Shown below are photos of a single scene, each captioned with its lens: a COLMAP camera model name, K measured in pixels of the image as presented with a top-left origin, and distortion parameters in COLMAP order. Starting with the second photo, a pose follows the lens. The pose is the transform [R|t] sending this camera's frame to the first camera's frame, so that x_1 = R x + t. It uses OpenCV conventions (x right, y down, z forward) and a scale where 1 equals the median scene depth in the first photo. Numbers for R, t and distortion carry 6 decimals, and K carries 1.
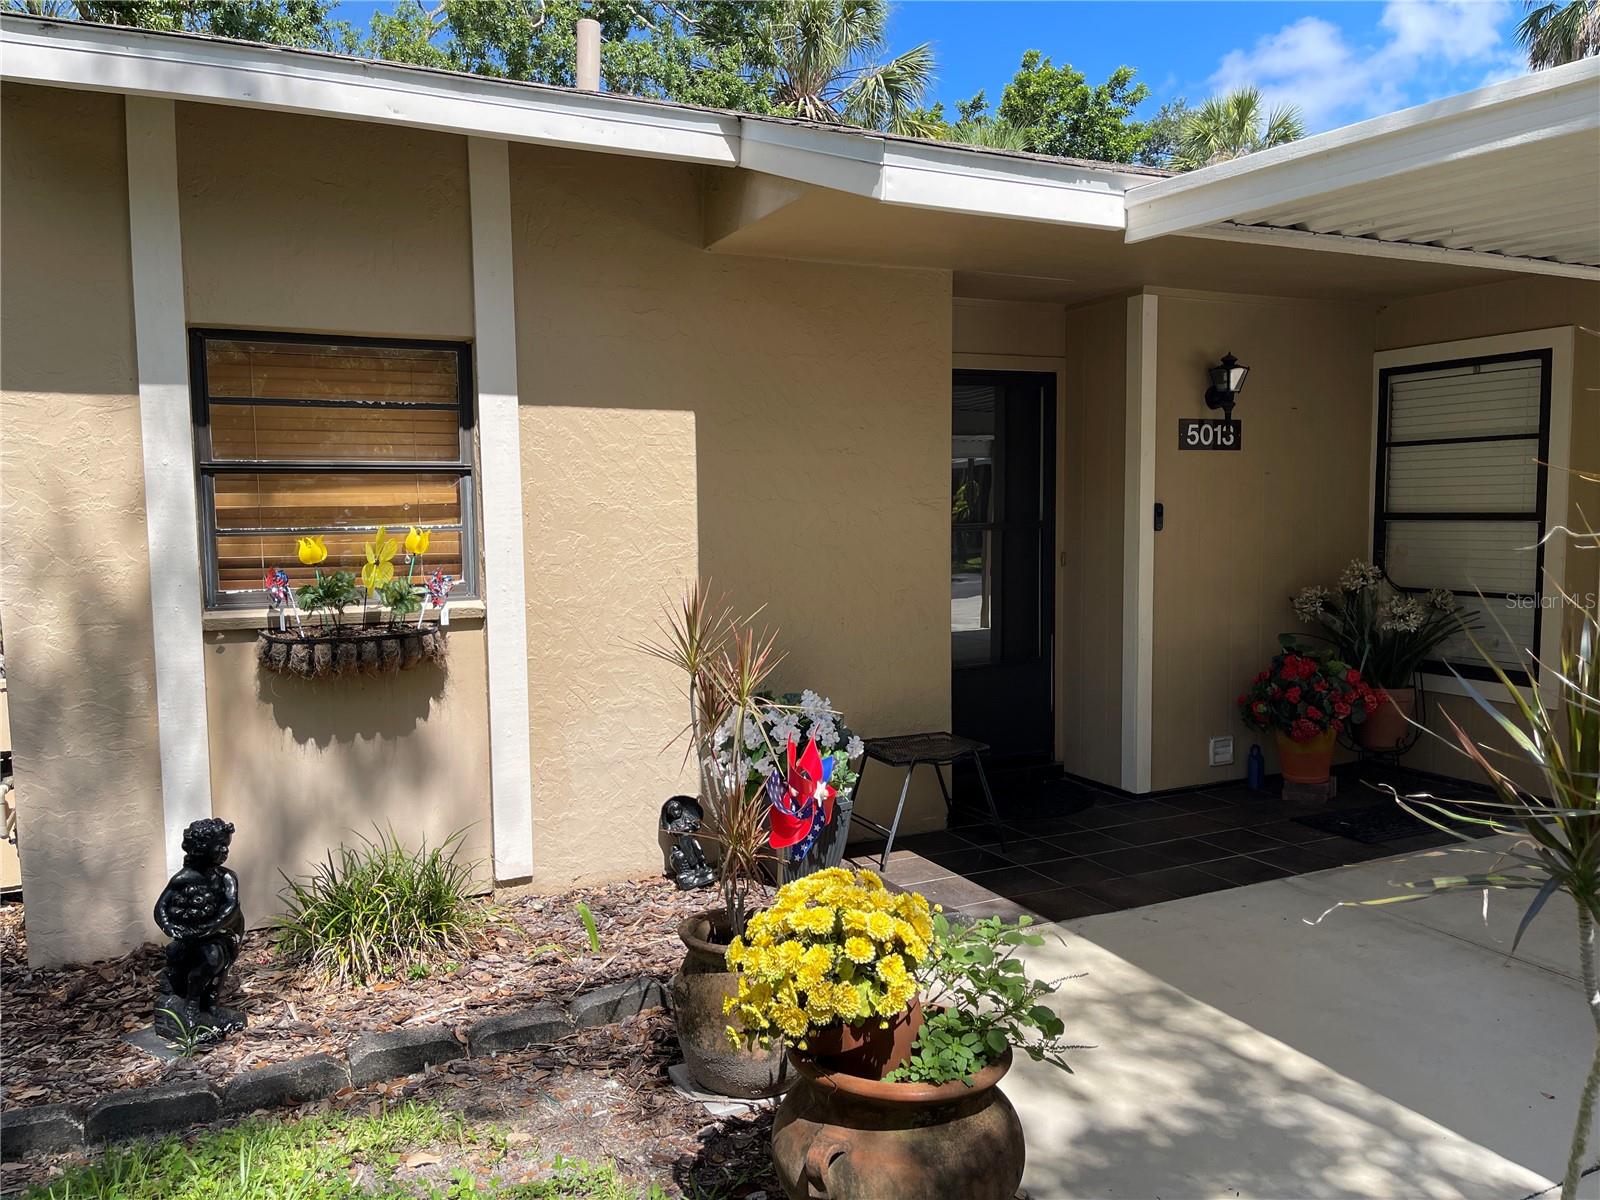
lens RADIAL K [[1200.0, 0, 816.2], [0, 1200.0, 611.4], [0, 0, 1]] dist [0.064290, -0.073311]
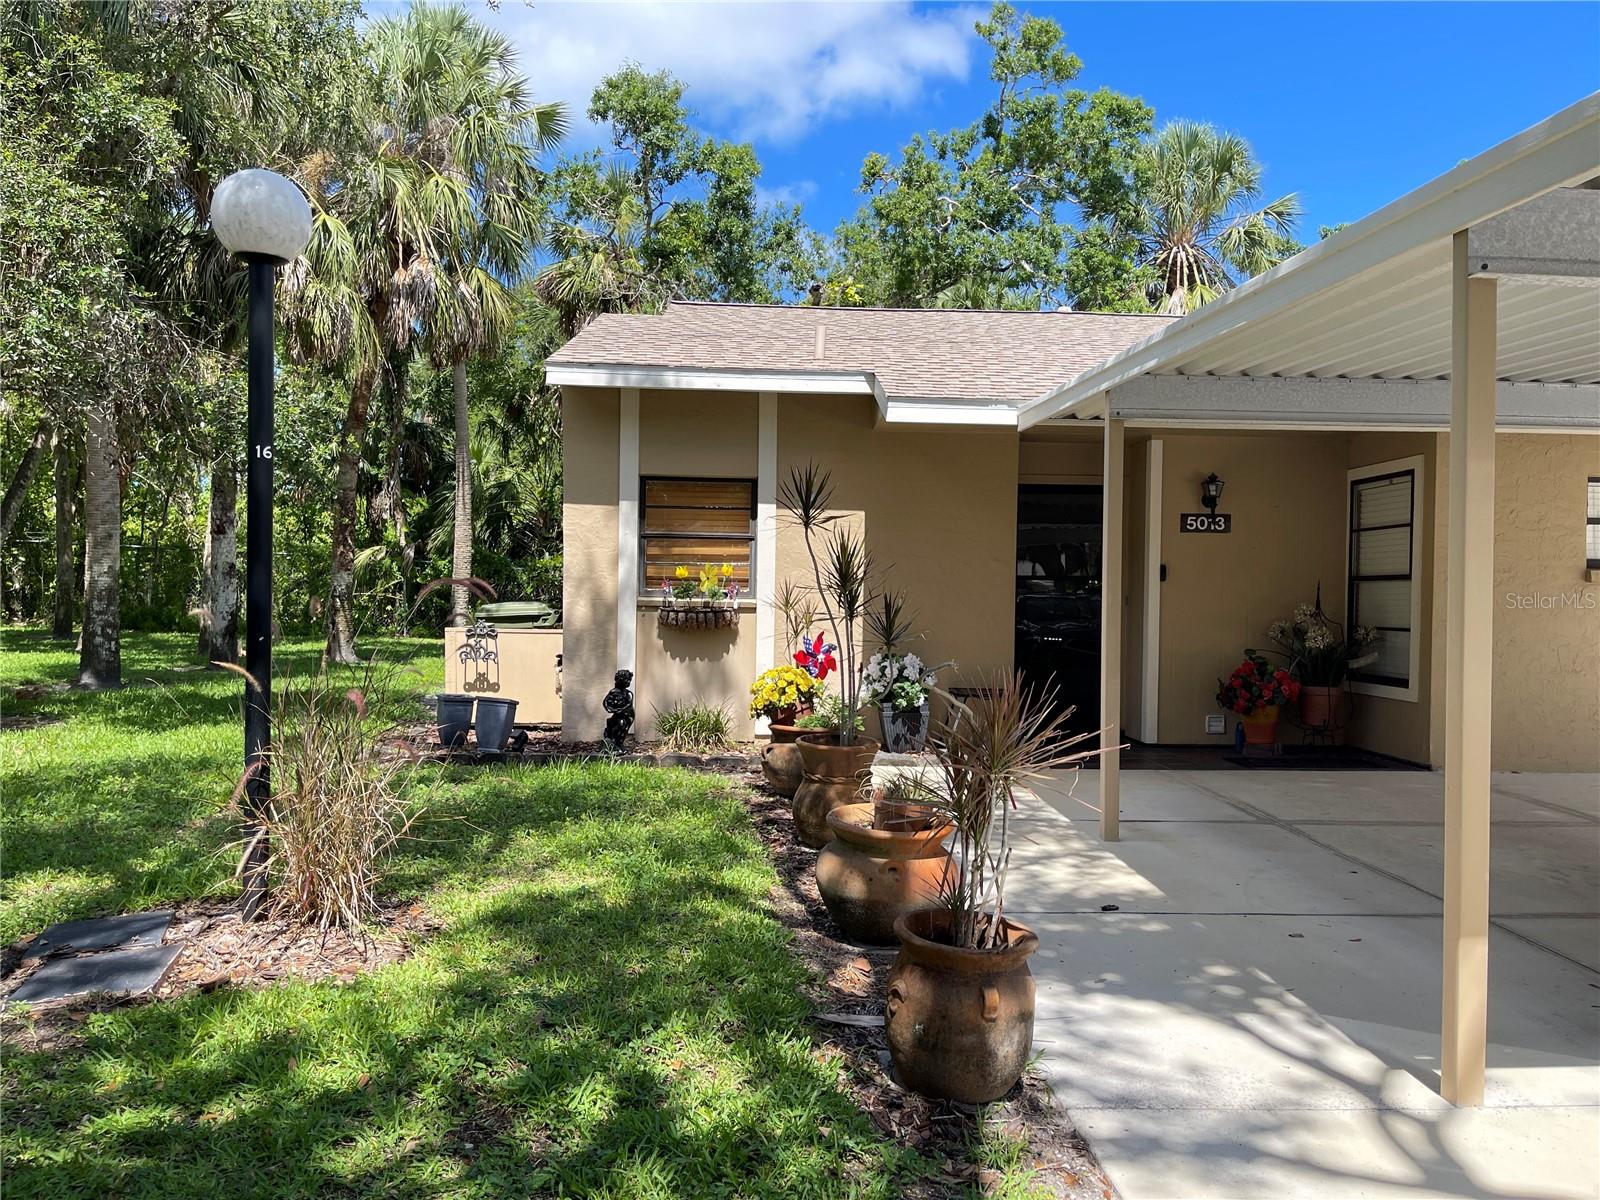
lens RADIAL K [[1191.7, 0, 816.5], [0, 1191.7, 613.3], [0, 0, 1]] dist [0.092012, -0.135759]
pose [[0.919297, 0.030507, -0.392380, 0.644350], [-0.061107, 0.995965, -0.065731, 0.146363], [0.388791, 0.084404, 0.917452, -0.876636]]
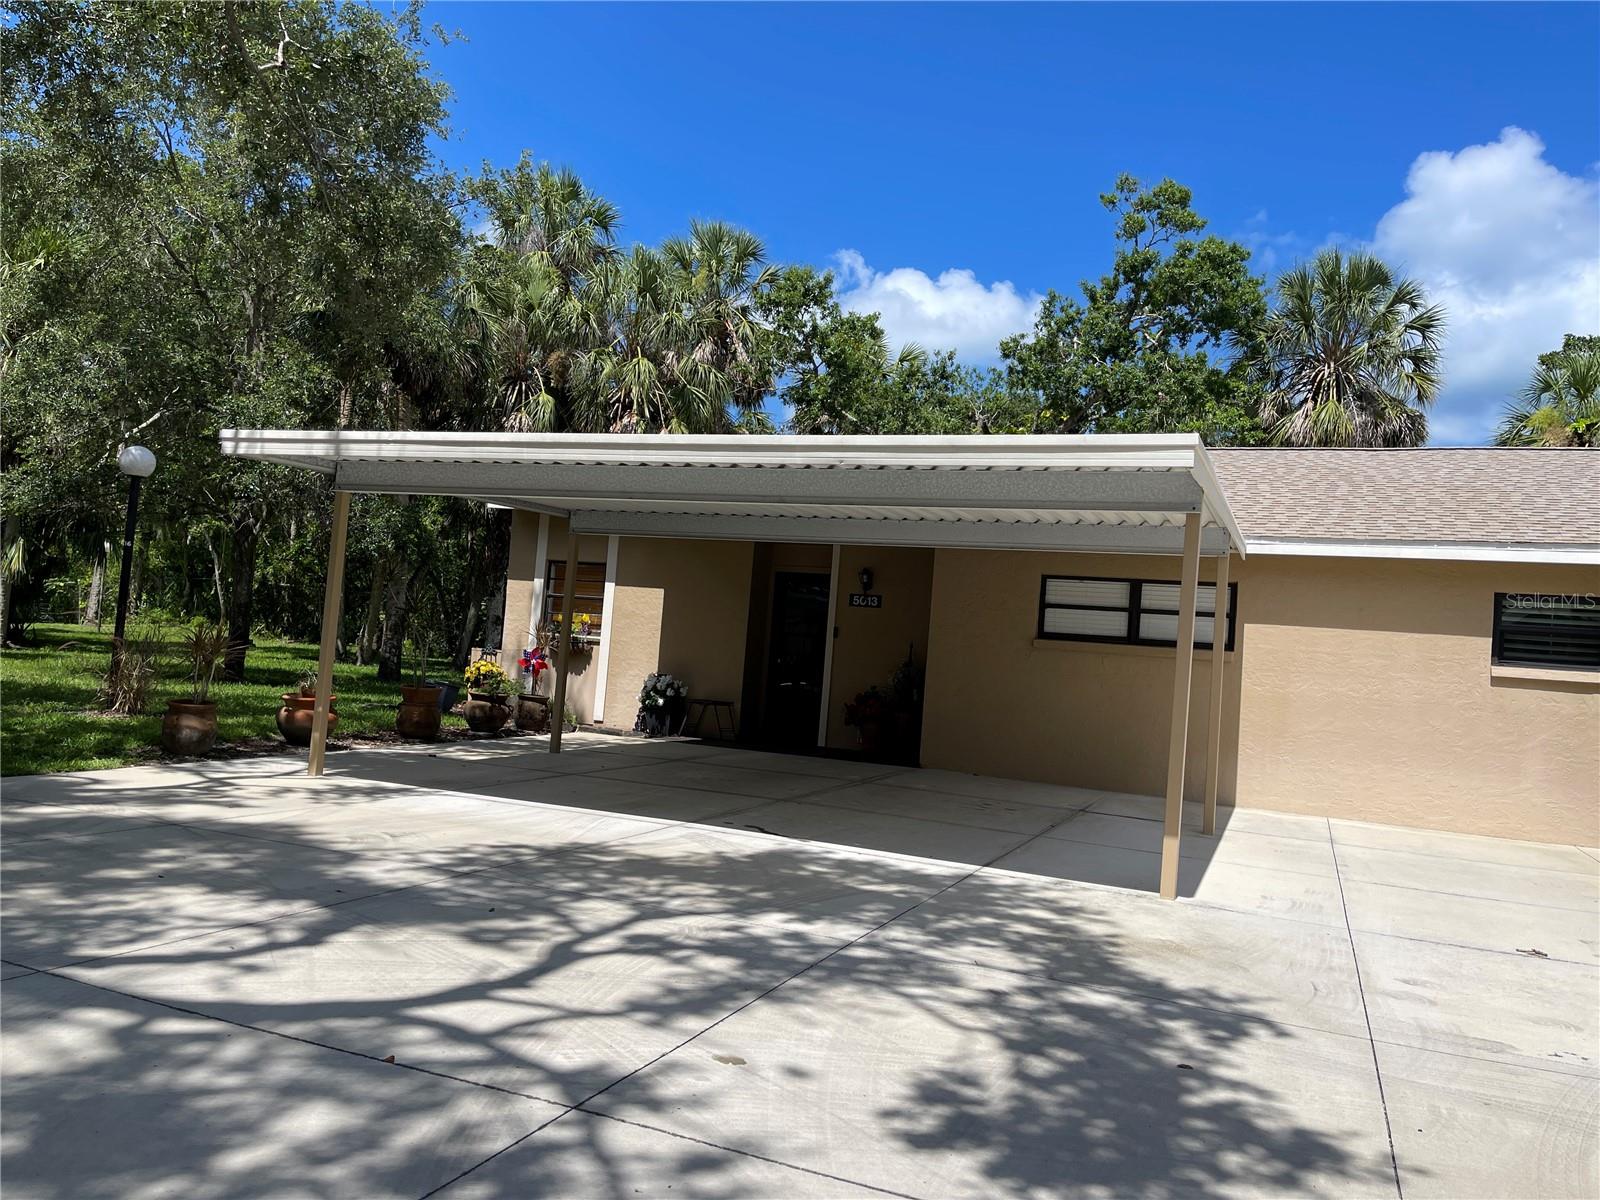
lens RADIAL K [[1186.0, 0, 800.0], [0, 1186.0, 600.0], [0, 0, 1]] dist [0.067219, -0.089038]
pose [[0.662831, 0.024019, -0.748384, 2.663721], [-0.153239, 0.982682, -0.104182, 0.154481], [0.732921, 0.183736, 0.655033, -0.838007]]
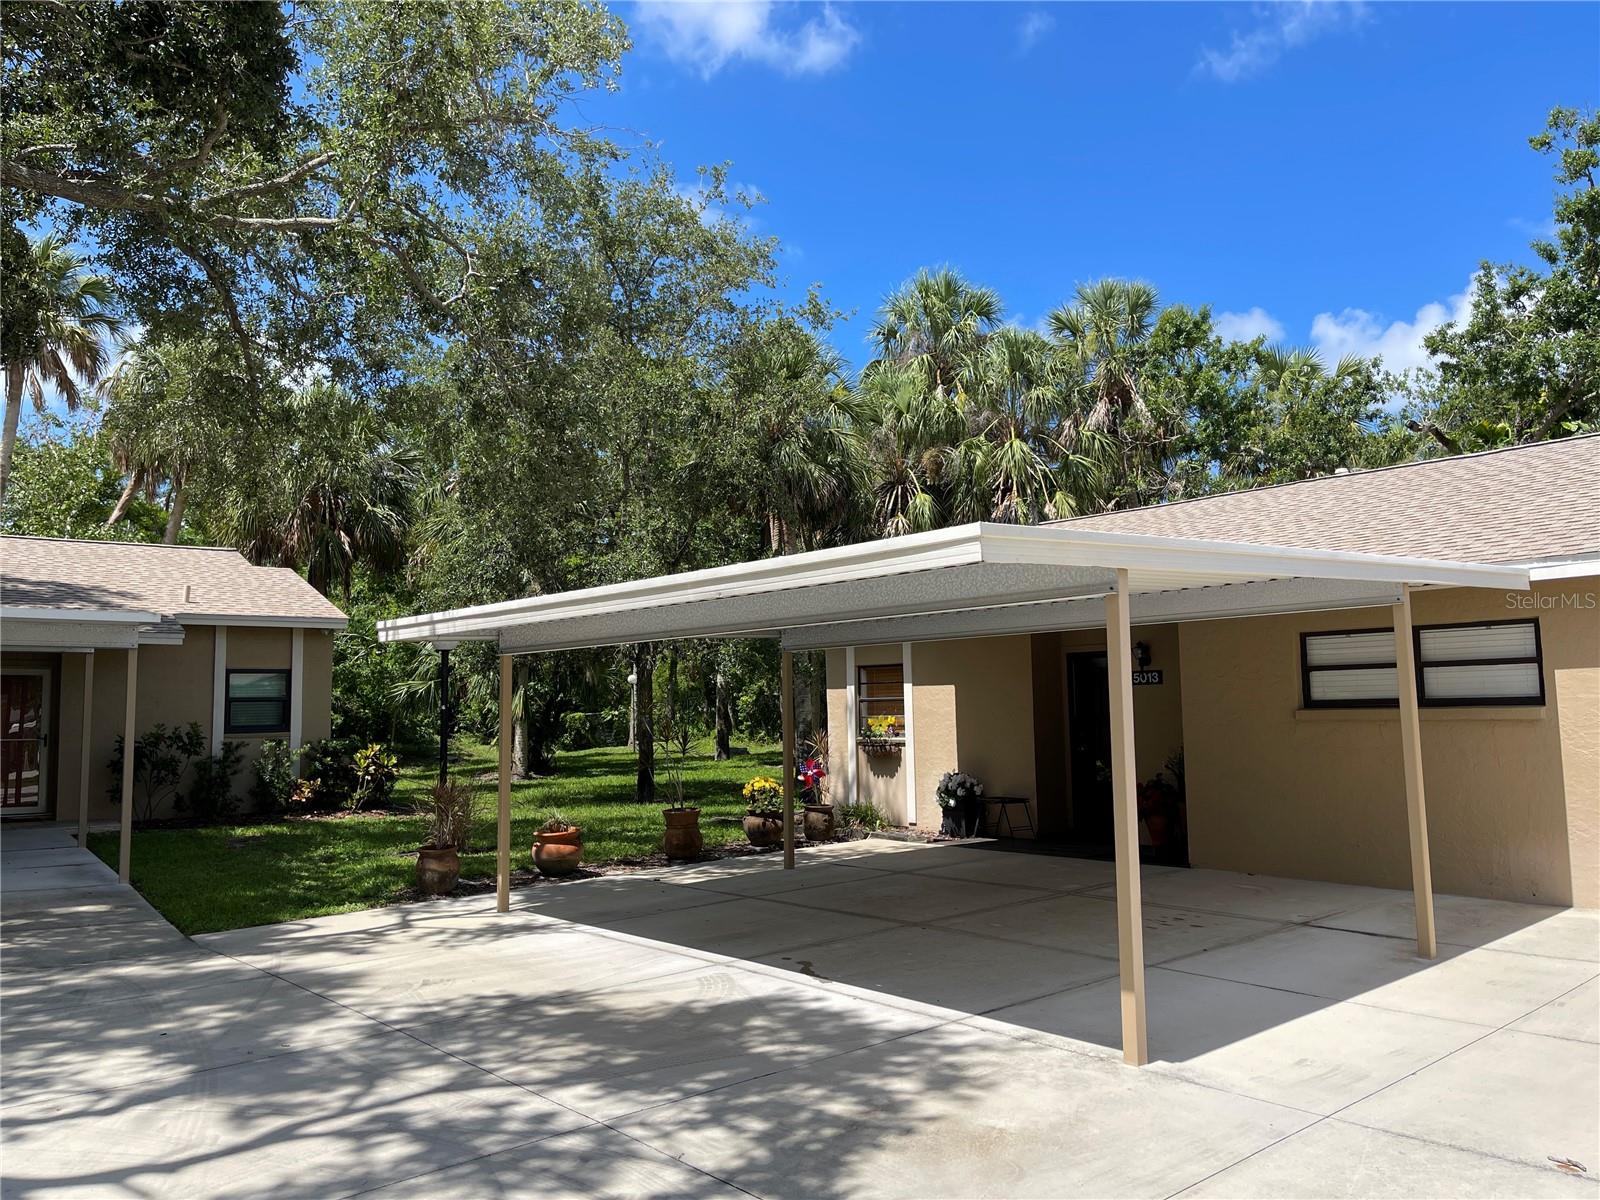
lens RADIAL K [[1185.9, 0, 822.3], [0, 1185.9, 607.4], [0, 0, 1]] dist [0.068643, -0.090720]
pose [[0.270821, -0.080302, -0.959275, 2.969528], [-0.073629, 0.991867, -0.103817, -0.010325], [0.959810, 0.098746, 0.262706, -0.165237]]
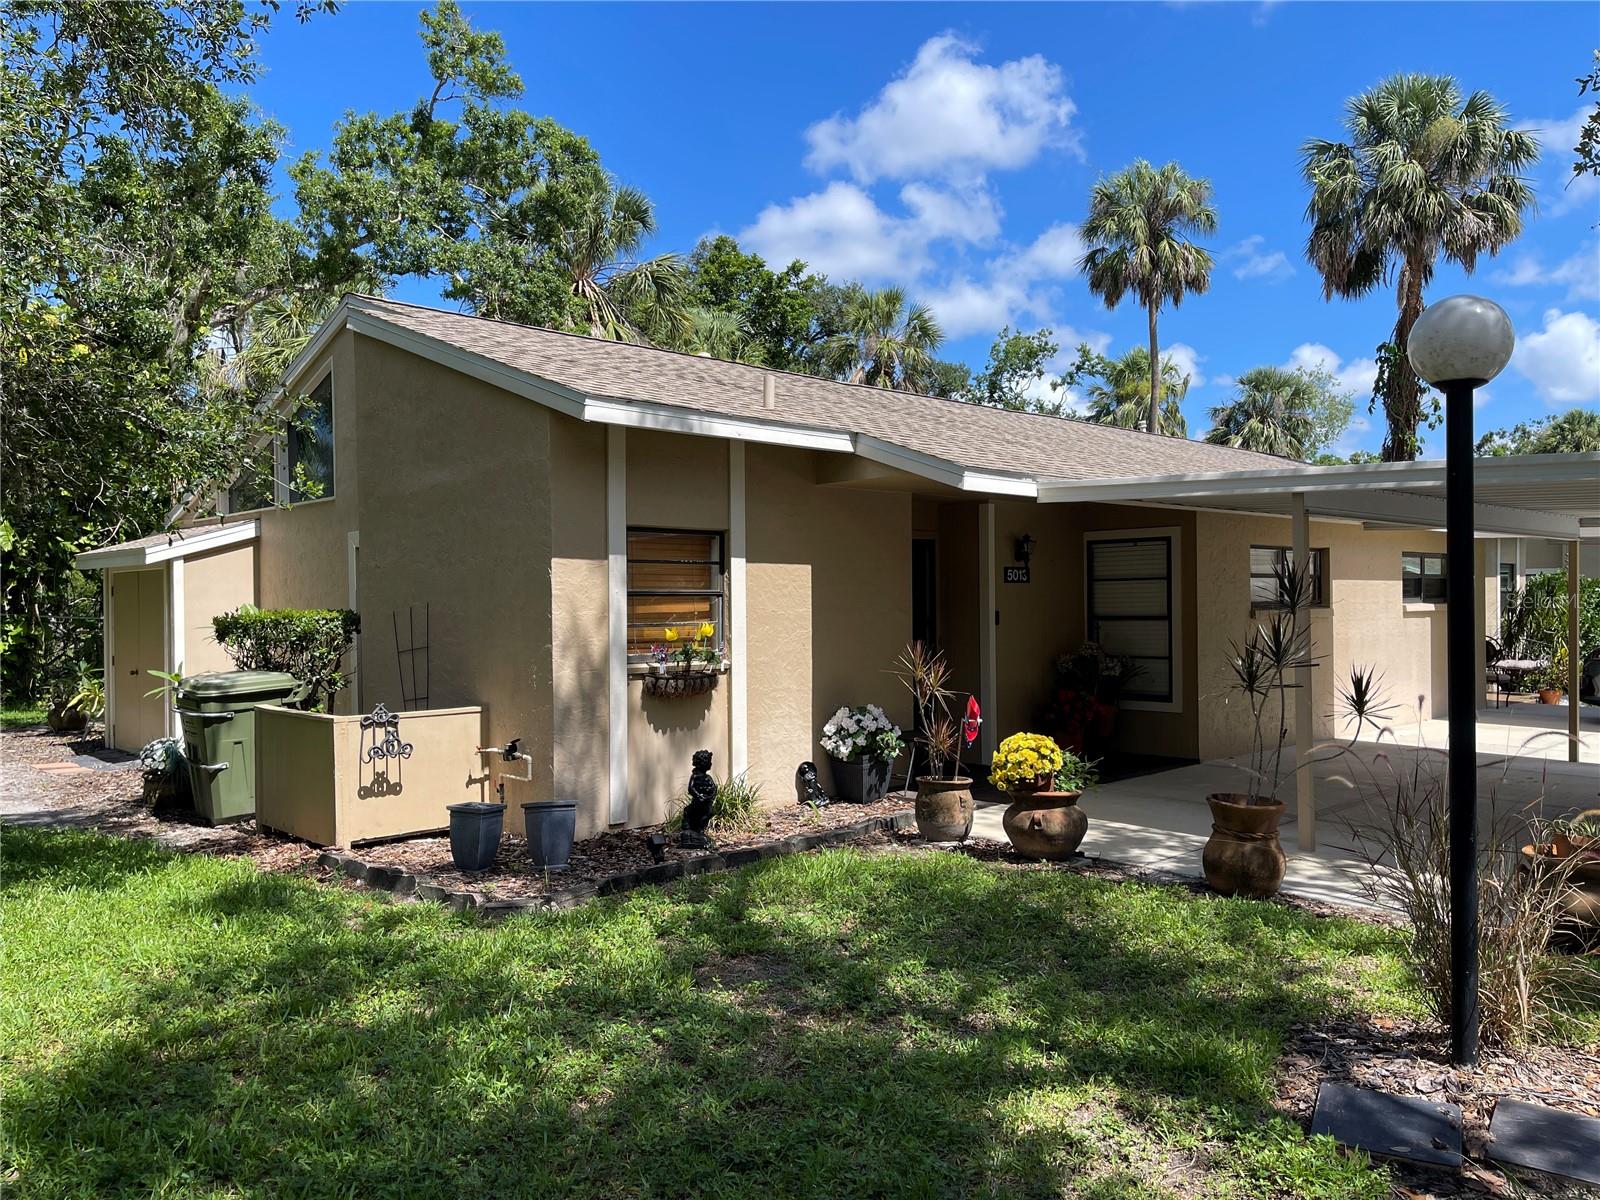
lens RADIAL K [[1184.8, 0, 824.1], [0, 1184.8, 599.1], [0, 0, 1]] dist [0.113663, -0.196472]
pose [[0.948207, 0.003397, 0.317636, -0.747542], [0.027457, 0.995324, -0.092609, 0.076795], [-0.316465, 0.096534, 0.943679, -0.897074]]
